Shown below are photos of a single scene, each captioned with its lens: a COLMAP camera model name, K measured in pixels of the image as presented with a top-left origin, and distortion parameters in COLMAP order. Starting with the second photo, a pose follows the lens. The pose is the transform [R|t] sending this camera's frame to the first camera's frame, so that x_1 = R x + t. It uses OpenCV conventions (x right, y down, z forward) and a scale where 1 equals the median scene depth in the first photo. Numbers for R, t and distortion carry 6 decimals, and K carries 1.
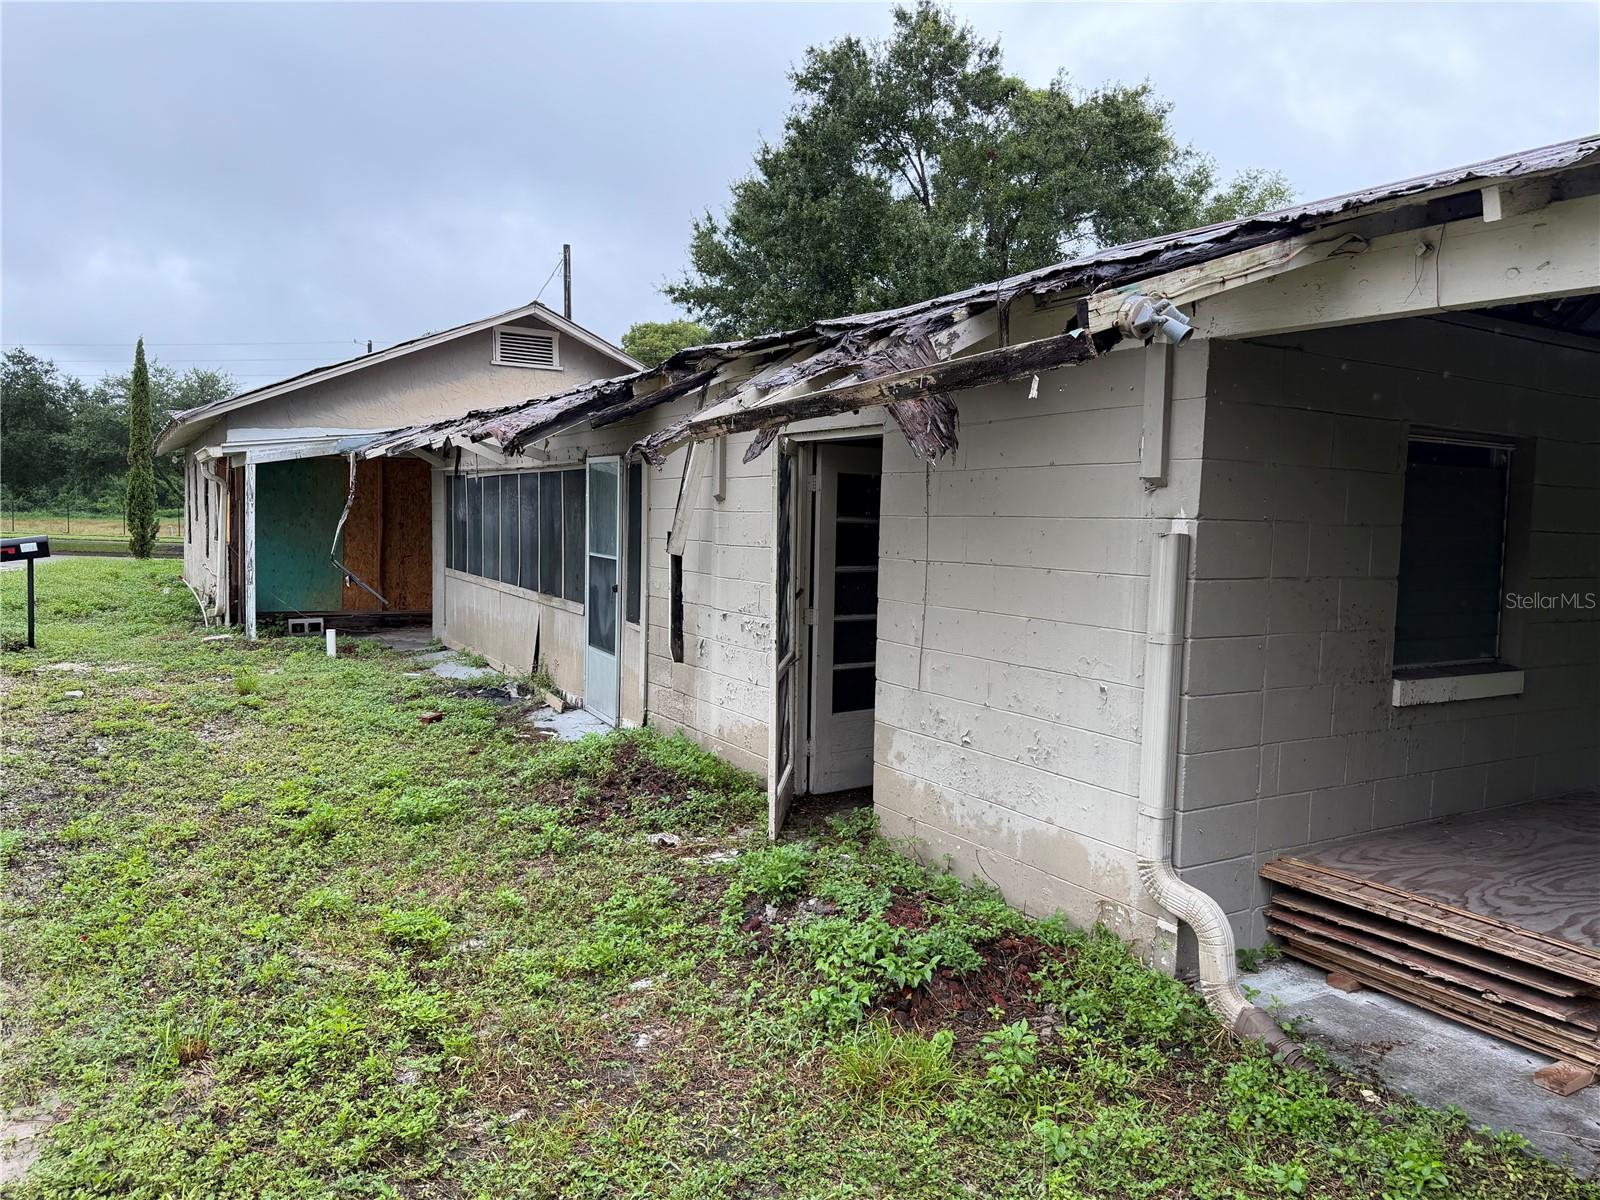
lens RADIAL K [[1121.4, 0, 809.8], [0, 1121.4, 595.6], [0, 0, 1]] dist [0.050587, -0.079158]
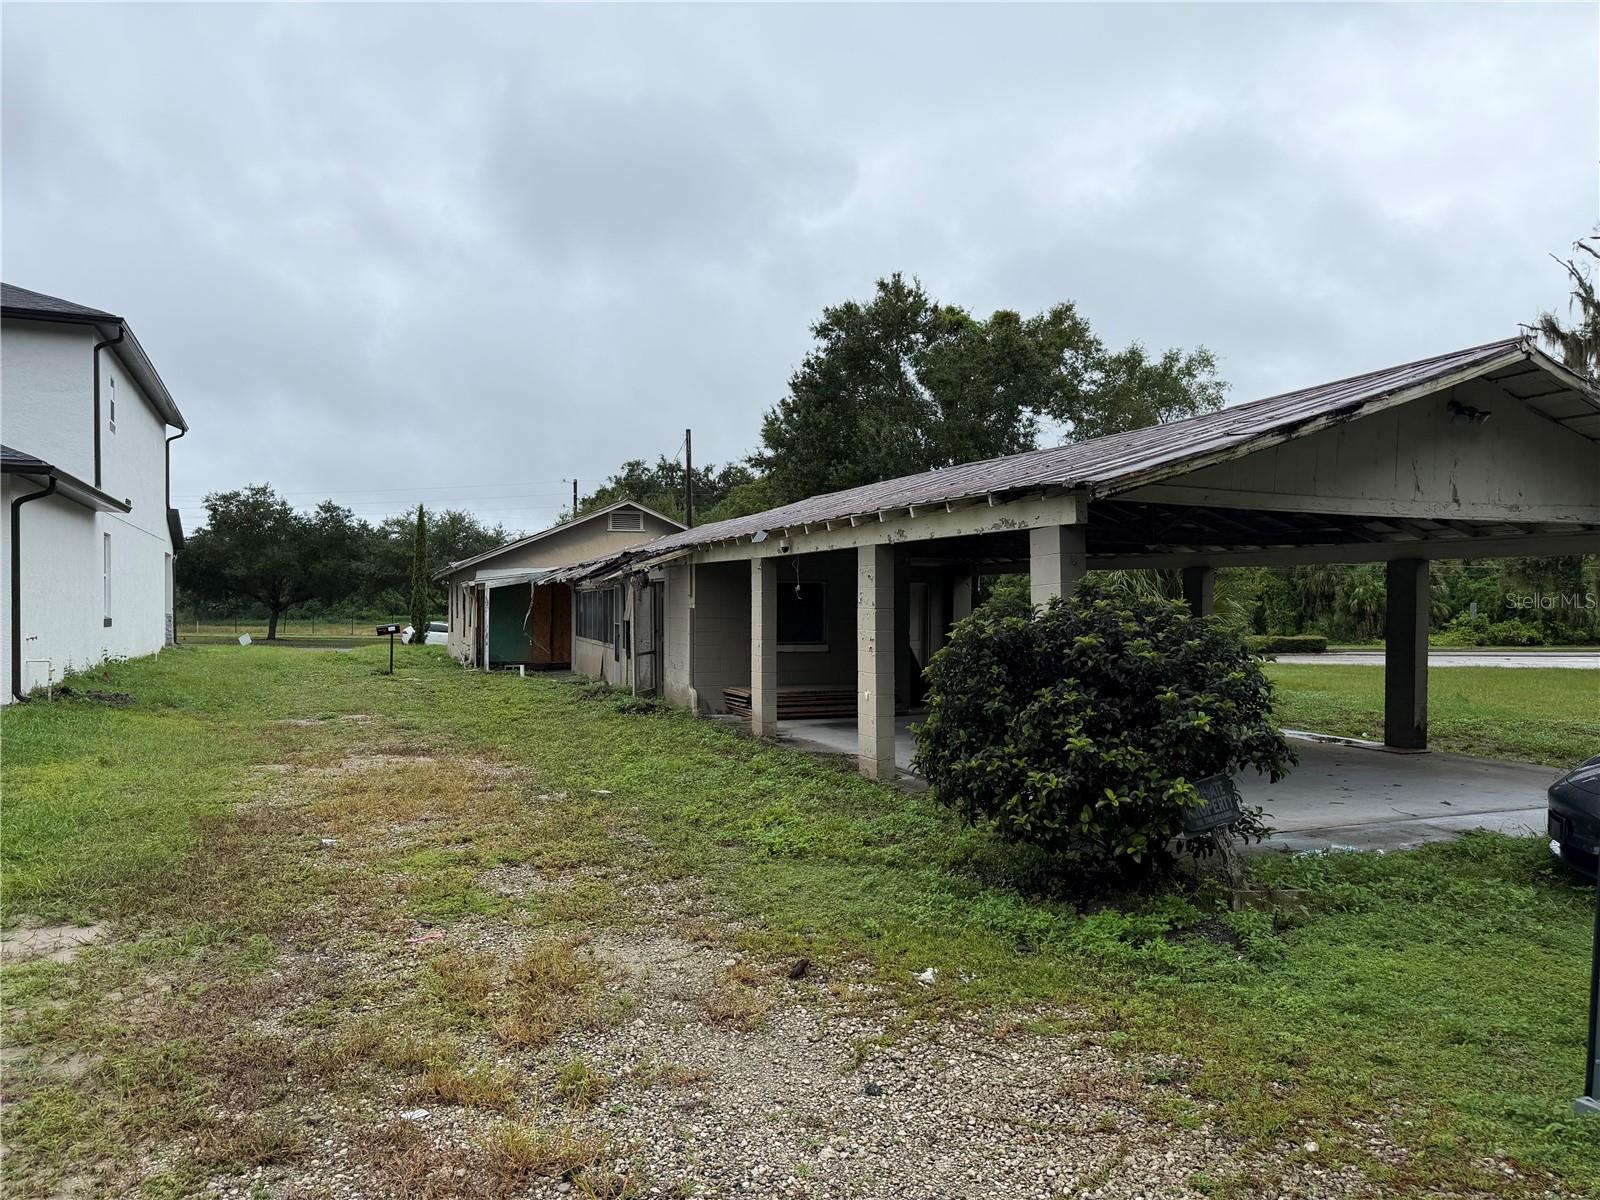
lens RADIAL K [[1109.3, 0, 806.0], [0, 1109.3, 593.9], [0, 0, 1]] dist [0.135264, -0.140764]
pose [[0.983827, -0.025432, -0.177307, 0.419084], [0.010257, 0.996244, -0.085983, 0.072685], [0.178828, 0.082773, 0.980392, -0.858287]]
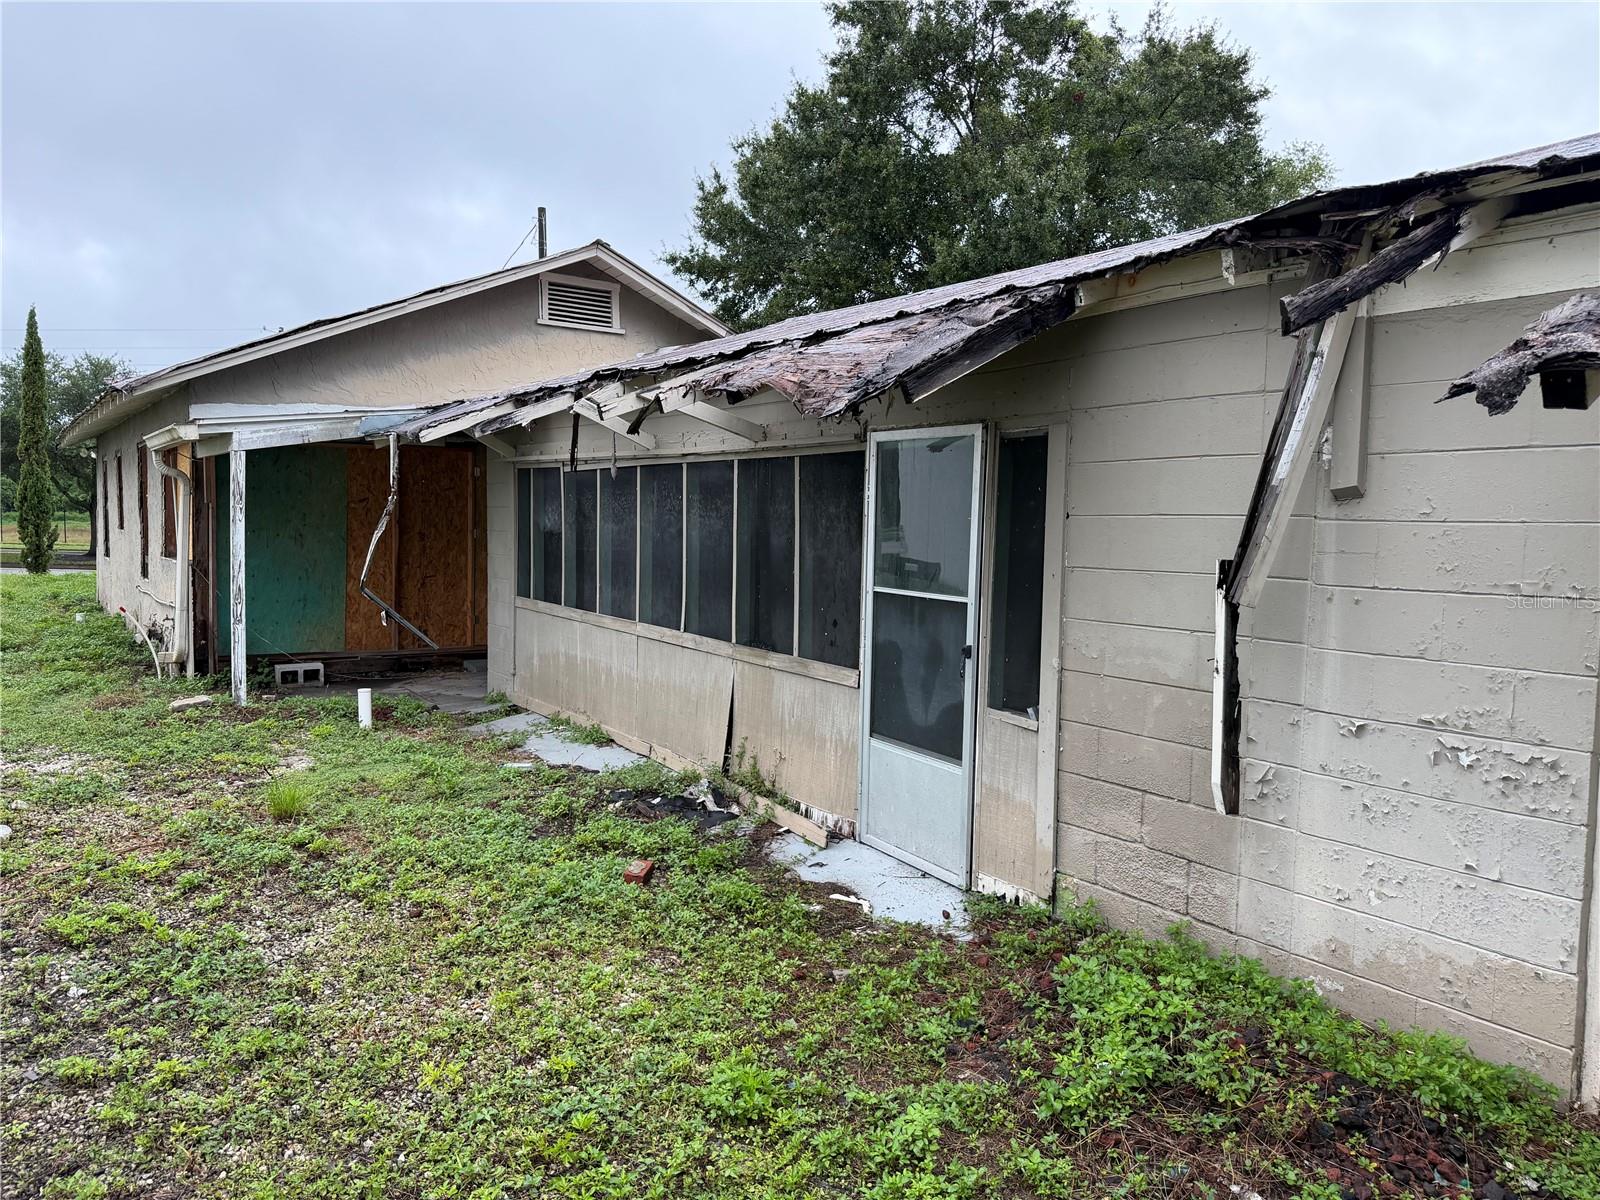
lens RADIAL K [[1124.0, 0, 800.0], [0, 1124.0, 600.0], [0, 0, 1]] dist [0.048791, -0.061450]
pose [[0.997360, -0.008315, 0.072136, -0.179767], [0.008119, 0.999963, 0.003010, -0.021338], [-0.072158, -0.002416, 0.997390, 0.249497]]
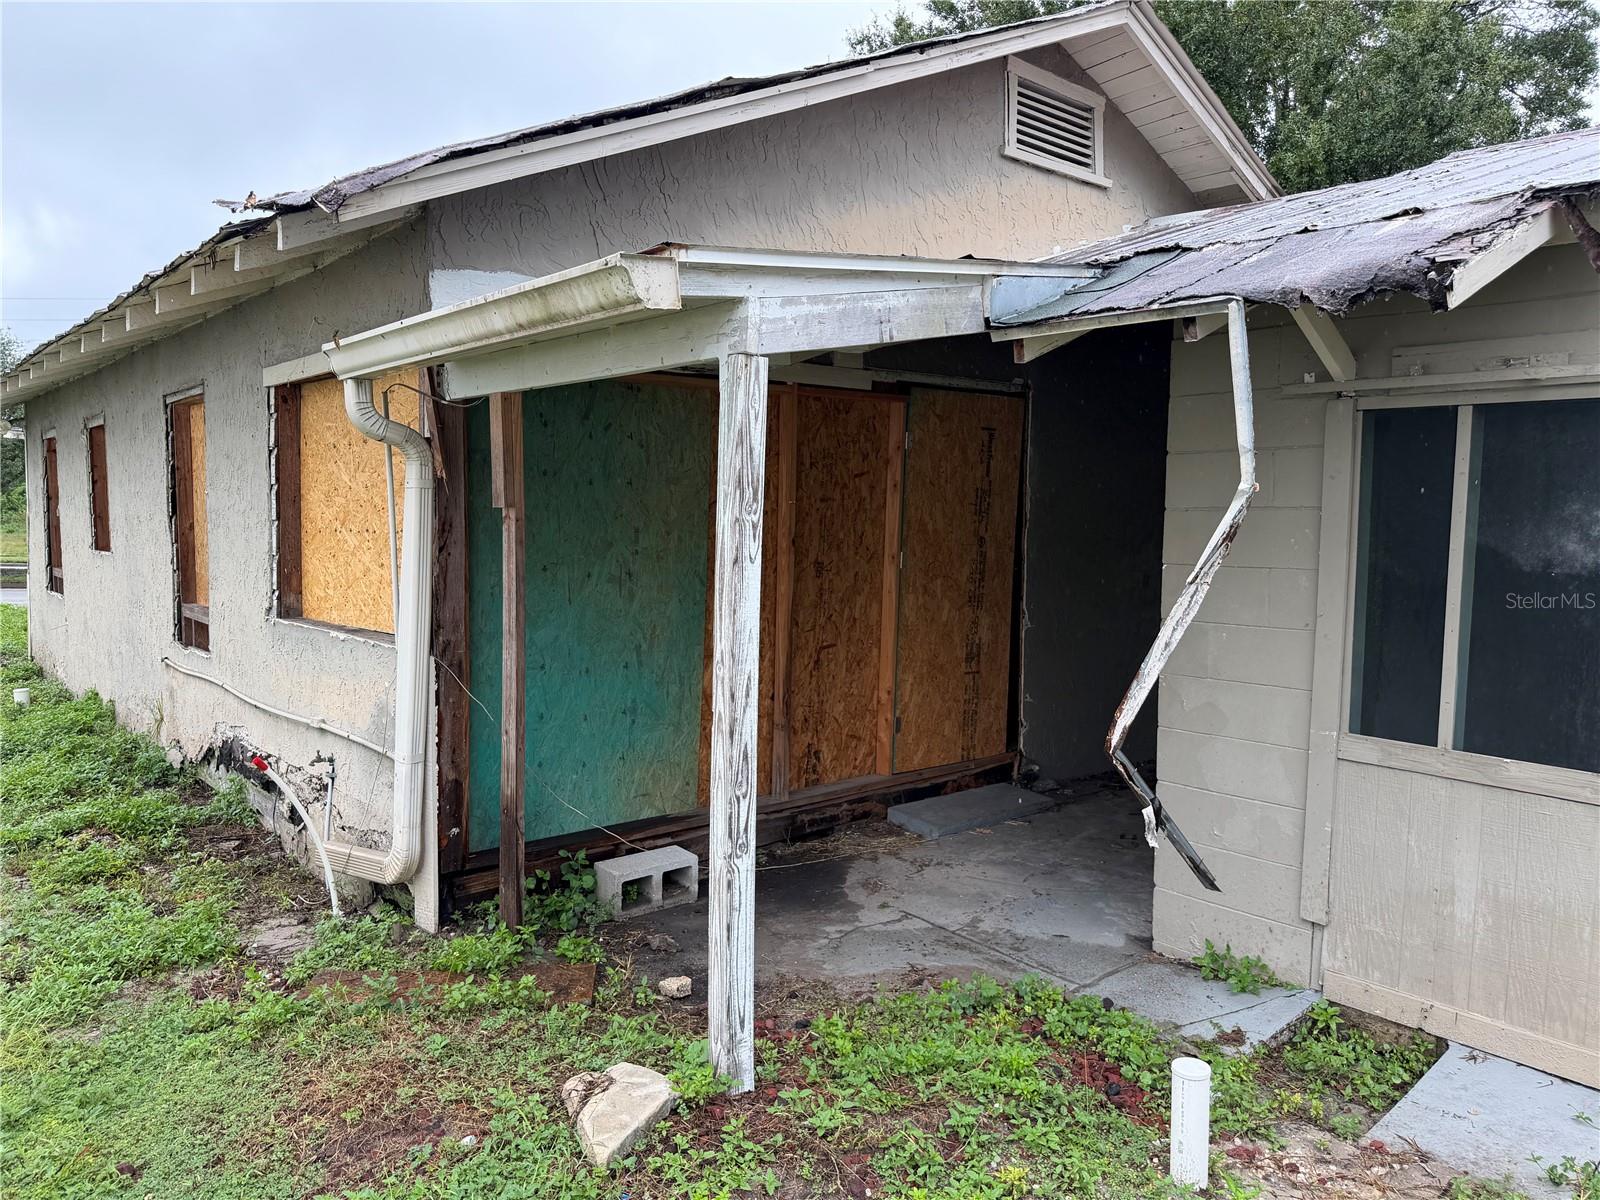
lens RADIAL K [[1109.3, 0, 806.0], [0, 1109.3, 593.9], [0, 0, 1]] dist [0.135264, -0.140764]
pose [[0.986146, -0.024053, 0.164129, -0.466973], [0.023747, 0.999711, 0.003828, -0.059834], [-0.164173, 0.000122, 0.986431, 0.685116]]
